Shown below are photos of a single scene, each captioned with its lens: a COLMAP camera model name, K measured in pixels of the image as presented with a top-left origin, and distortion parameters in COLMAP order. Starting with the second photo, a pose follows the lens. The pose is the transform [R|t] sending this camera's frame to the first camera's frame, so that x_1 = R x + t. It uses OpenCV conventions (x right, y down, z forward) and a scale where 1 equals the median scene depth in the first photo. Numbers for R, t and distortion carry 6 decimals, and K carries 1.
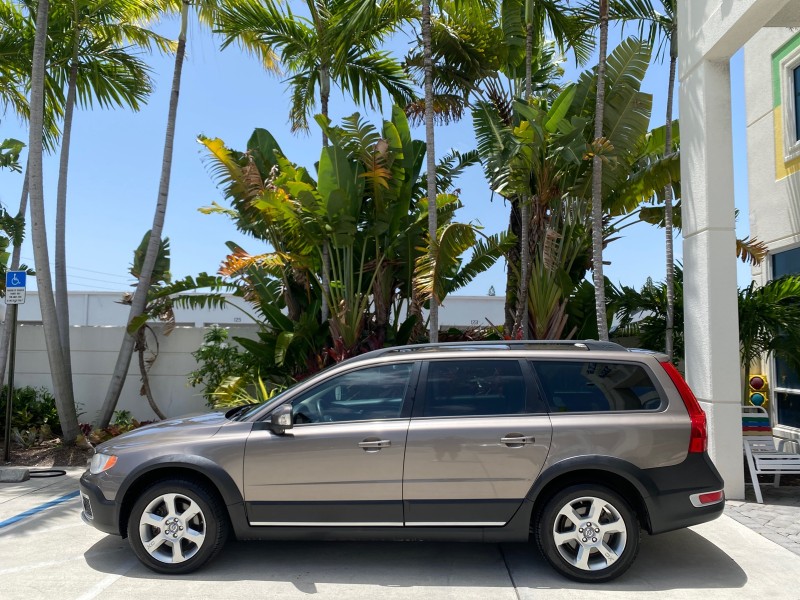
lens RADIAL K [[616.7, 0, 395.8], [0, 616.7, 301.1], [0, 0, 1]] dist [0.014012, -0.019776]
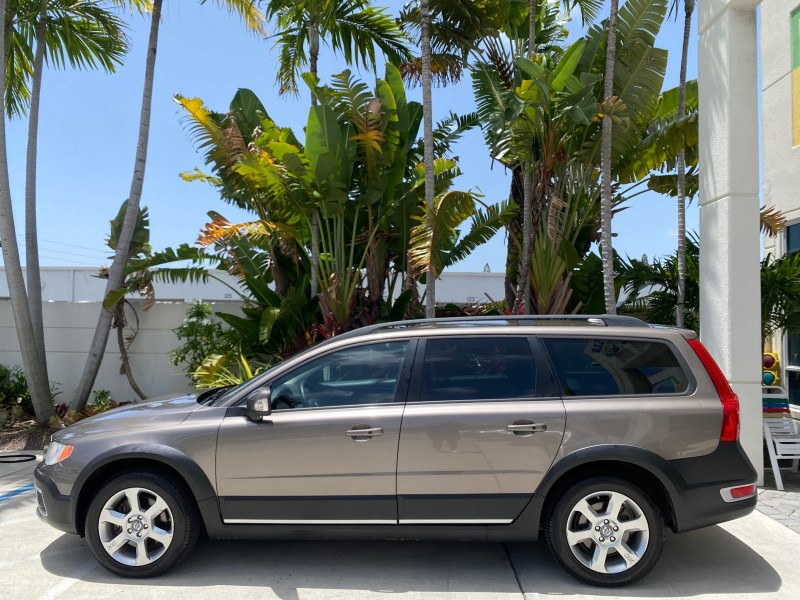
lens RADIAL K [[616.7, 0, 397.5], [0, 616.7, 302.2], [0, 0, 1]] dist [0.014012, -0.019776]
pose [[0.999939, 0.000453, 0.010998, 0.001447], [-0.000870, 0.999278, 0.037985, 0.006165], [-0.010973, -0.037992, 0.999218, 0.061036]]
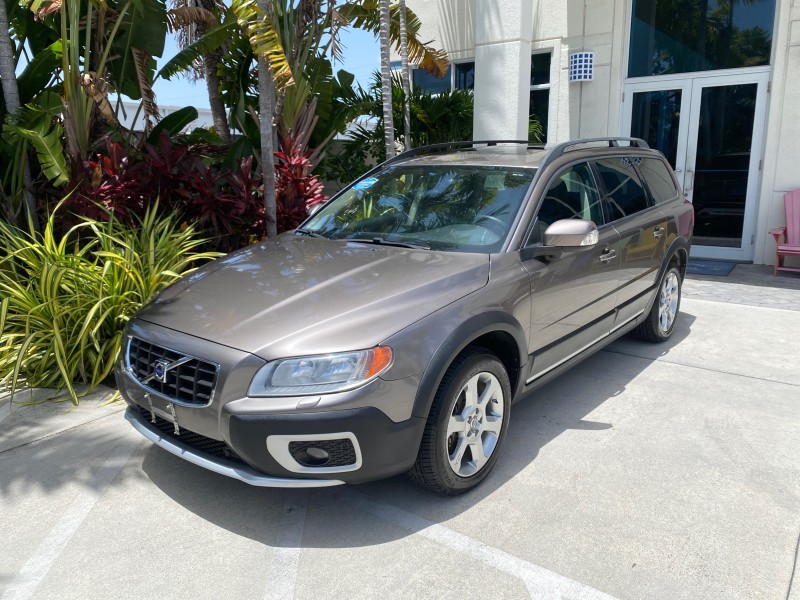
lens RADIAL K [[616.7, 0, 397.6], [0, 616.7, 300.1], [0, 0, 1]] dist [0.014012, -0.019776]
pose [[0.575803, -0.190941, 0.794980, -0.441105], [-0.048255, 0.962715, 0.266179, 0.036053], [-0.816164, -0.191628, 0.545120, 0.362600]]
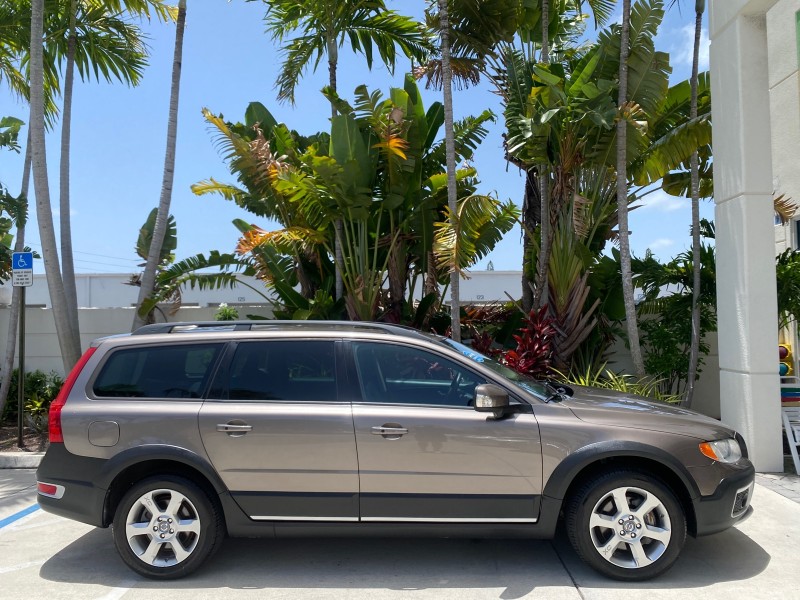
lens RADIAL K [[616.7, 0, 392.1], [0, 616.7, 303.1], [0, 0, 1]] dist [0.014012, -0.019776]
pose [[0.999793, -0.020103, -0.003175, -0.030601], [0.020215, 0.998977, 0.040454, 0.002503], [0.002359, -0.040510, 0.999176, 0.027579]]
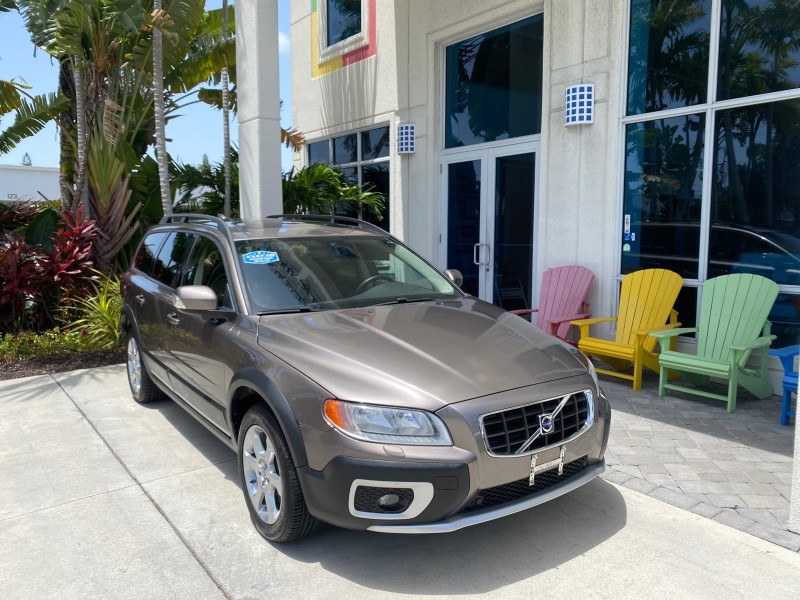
lens RADIAL K [[616.7, 0, 398.7], [0, 616.7, 306.3], [0, 0, 1]] dist [0.014012, -0.019776]
pose [[0.775180, -0.088416, 0.625523, -0.030725], [-0.041526, 0.980885, 0.190107, -0.001971], [-0.630375, -0.173343, 0.756690, -0.069585]]
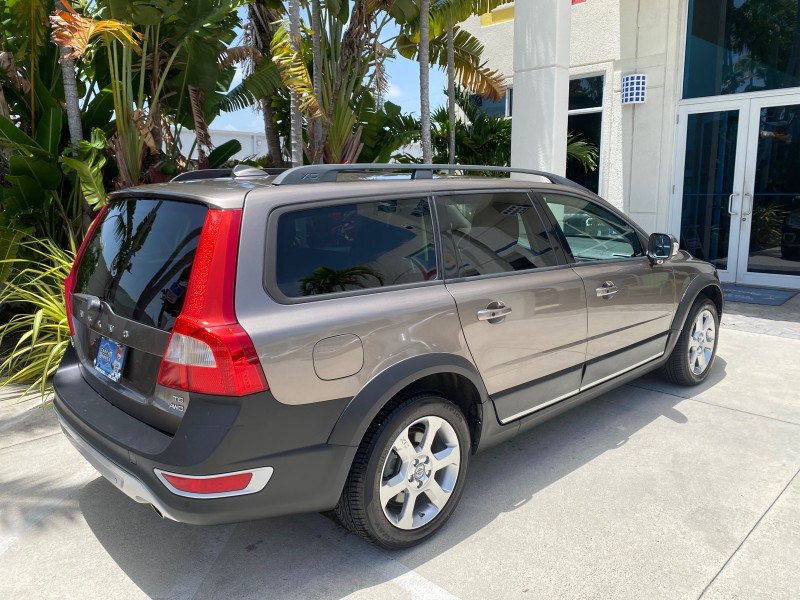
lens RADIAL K [[616.7, 0, 396.7], [0, 616.7, 297.4], [0, 0, 1]] dist [0.014012, -0.019776]
pose [[0.690925, -0.146679, 0.707890, -0.403414], [-0.035902, 0.971030, 0.236245, 0.026703], [-0.722034, -0.188642, 0.665643, 0.288909]]
